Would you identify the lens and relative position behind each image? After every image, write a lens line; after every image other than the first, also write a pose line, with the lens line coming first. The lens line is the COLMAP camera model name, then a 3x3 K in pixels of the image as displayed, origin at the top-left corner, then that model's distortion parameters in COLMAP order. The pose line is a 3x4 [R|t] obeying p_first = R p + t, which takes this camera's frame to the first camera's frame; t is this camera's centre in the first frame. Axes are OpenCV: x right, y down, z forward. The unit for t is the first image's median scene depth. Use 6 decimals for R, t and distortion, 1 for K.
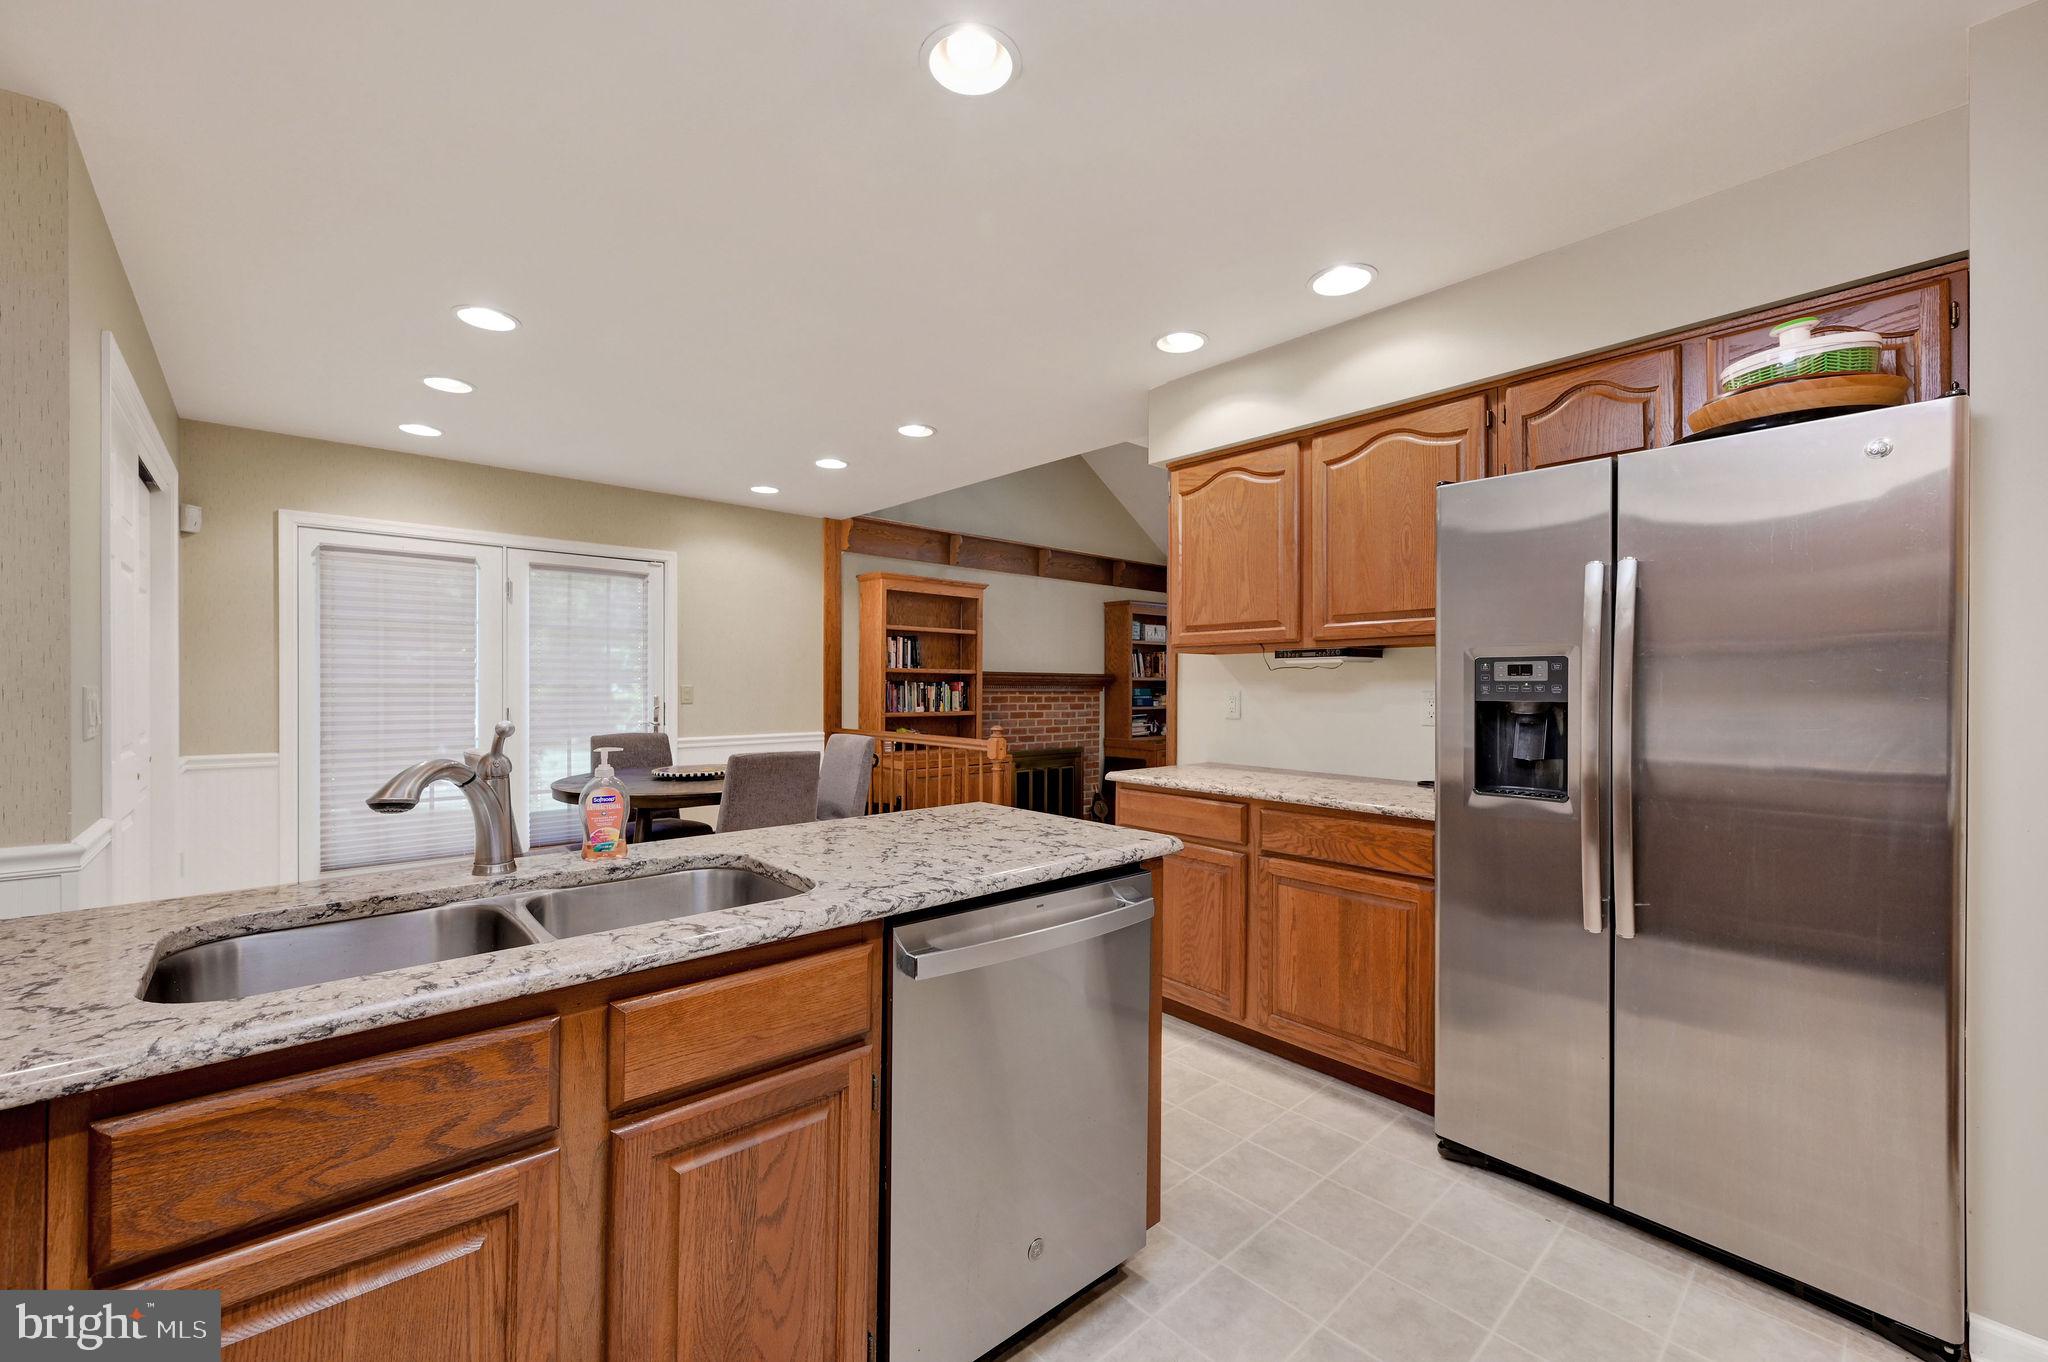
lens RADIAL K [[820.2, 0, 1022.6], [0, 820.2, 687.8], [0, 0, 1]] dist [-0.000896, -0.000223]
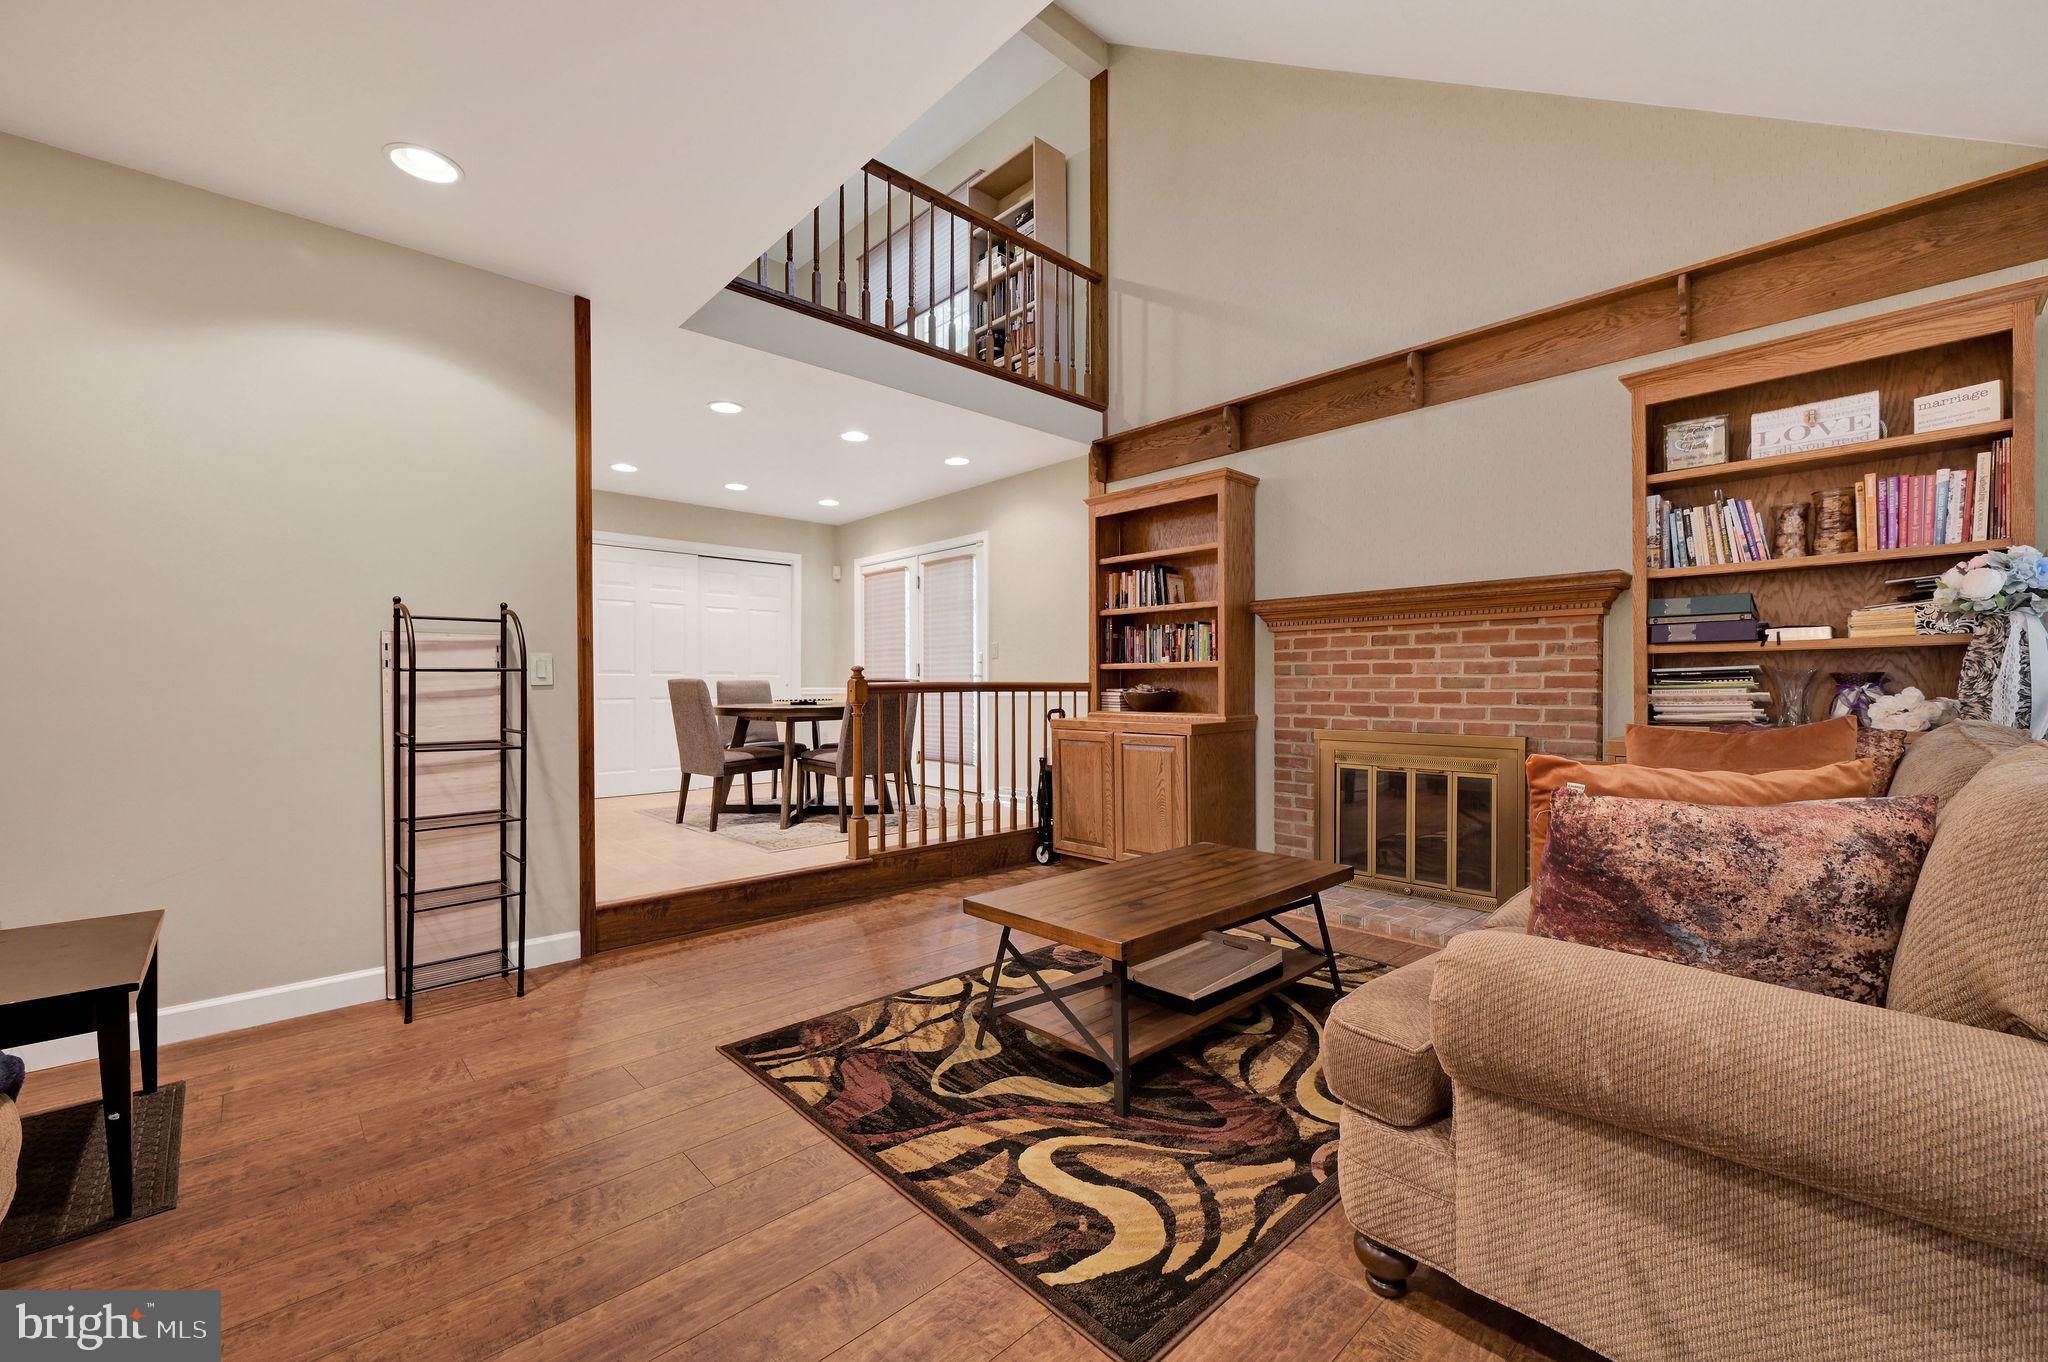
lens RADIAL K [[820.2, 0, 1022.6], [0, 820.2, 687.8], [0, 0, 1]] dist [-0.000896, -0.000223]
pose [[0.018895, 0.000871, -0.999821, 0.646607], [0.005616, 0.999984, 0.000977, 0.051206], [0.999806, -0.005634, 0.018890, 0.868589]]
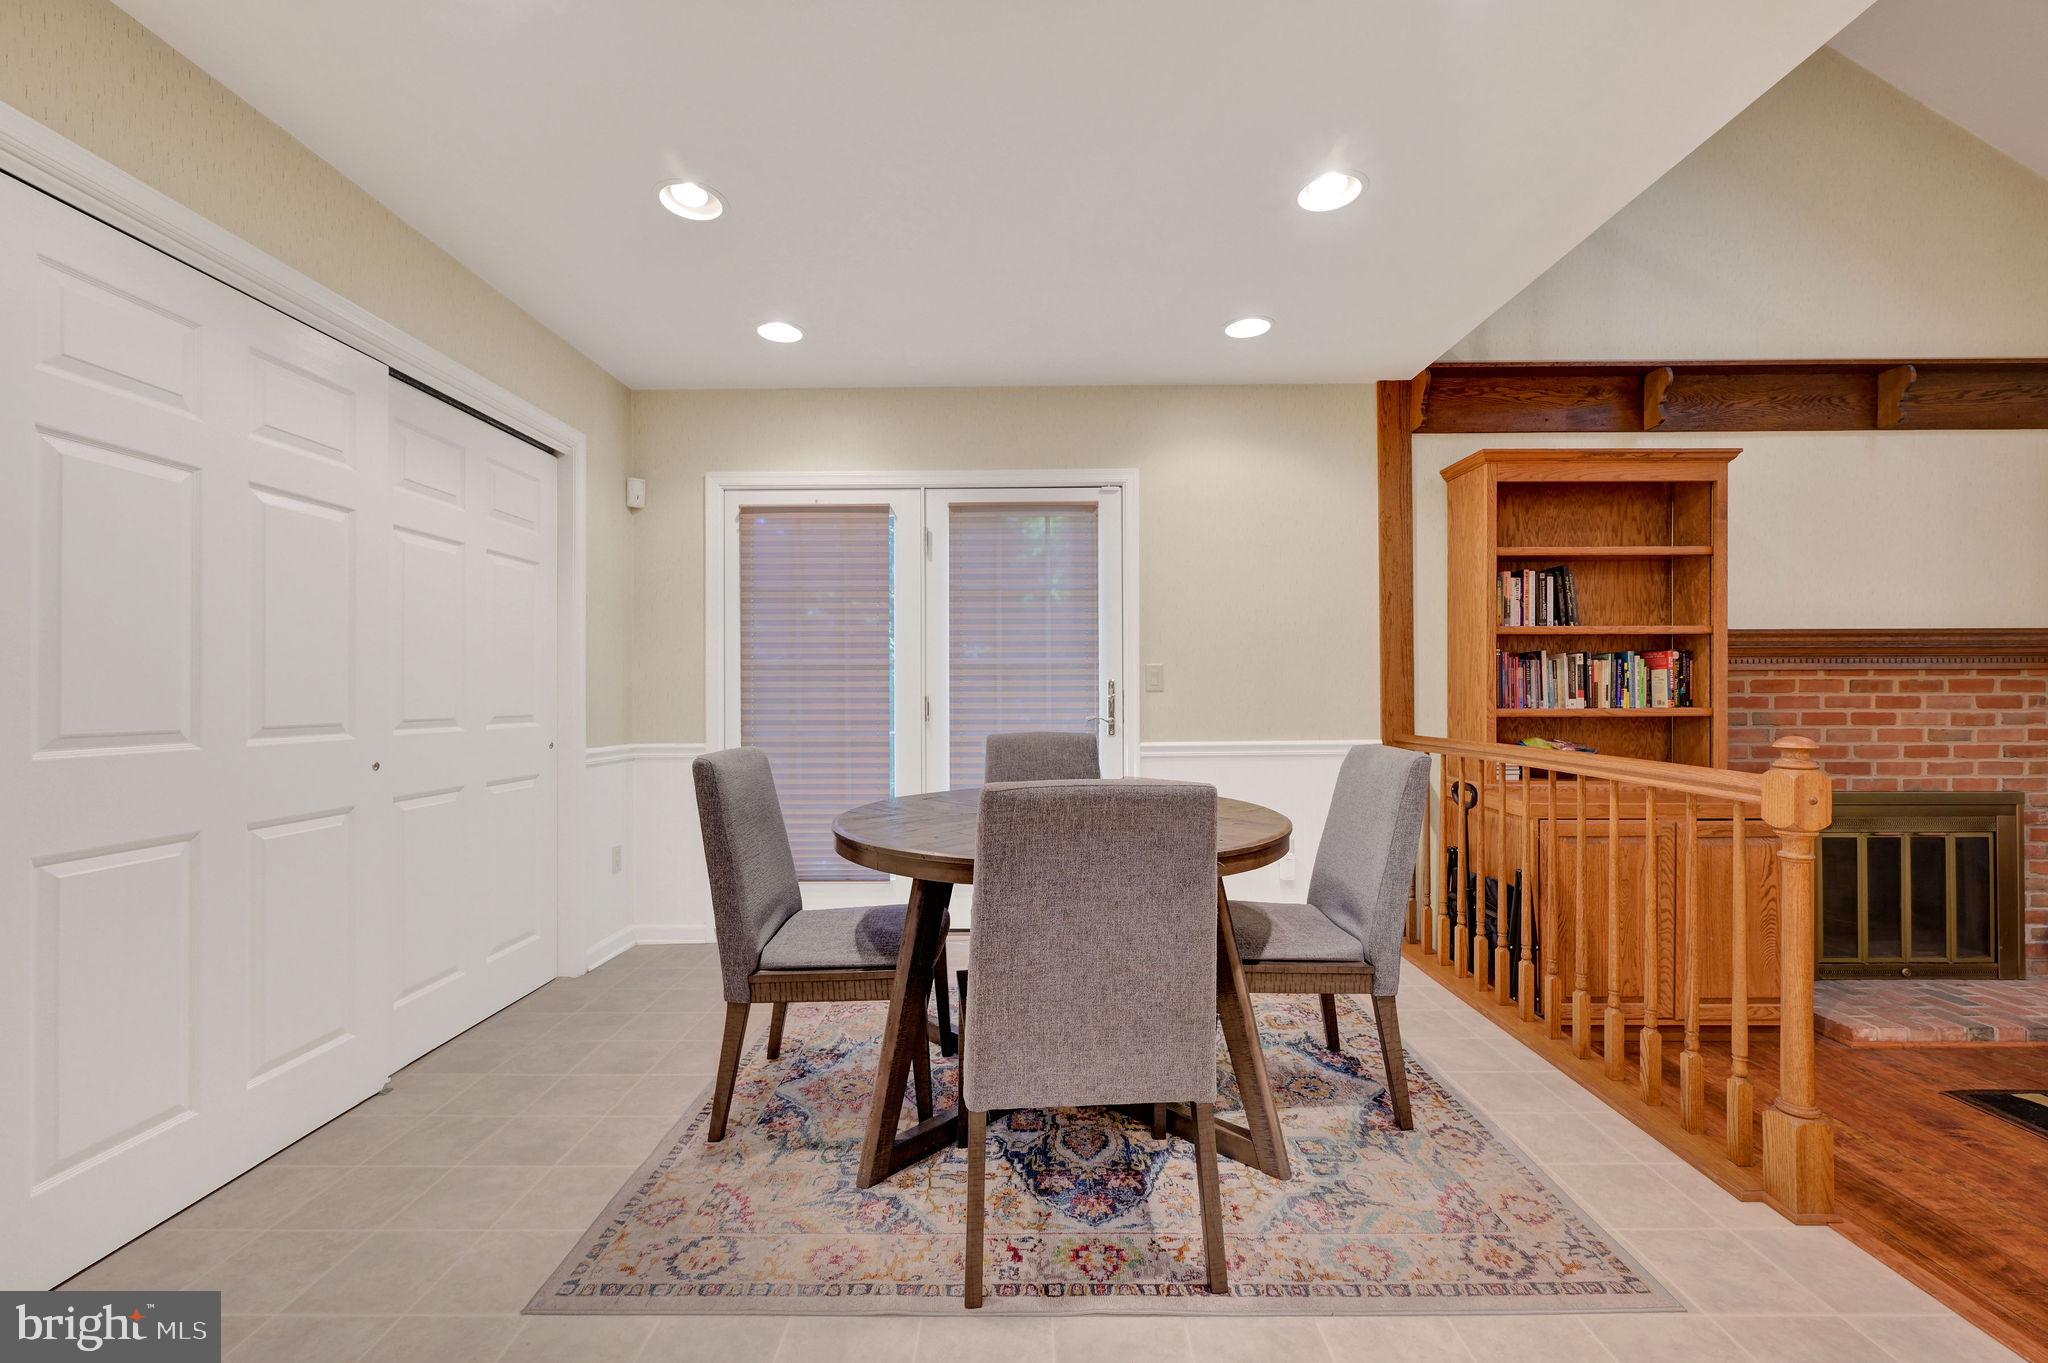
lens RADIAL K [[820.2, 0, 1022.6], [0, 820.2, 688.3], [0, 0, 1]] dist [-0.000896, -0.000223]
pose [[0.733736, -0.009750, -0.679364, -0.027132], [0.006781, 0.999952, -0.007027, 0.017931], [0.679400, 0.000549, 0.733768, 0.369629]]
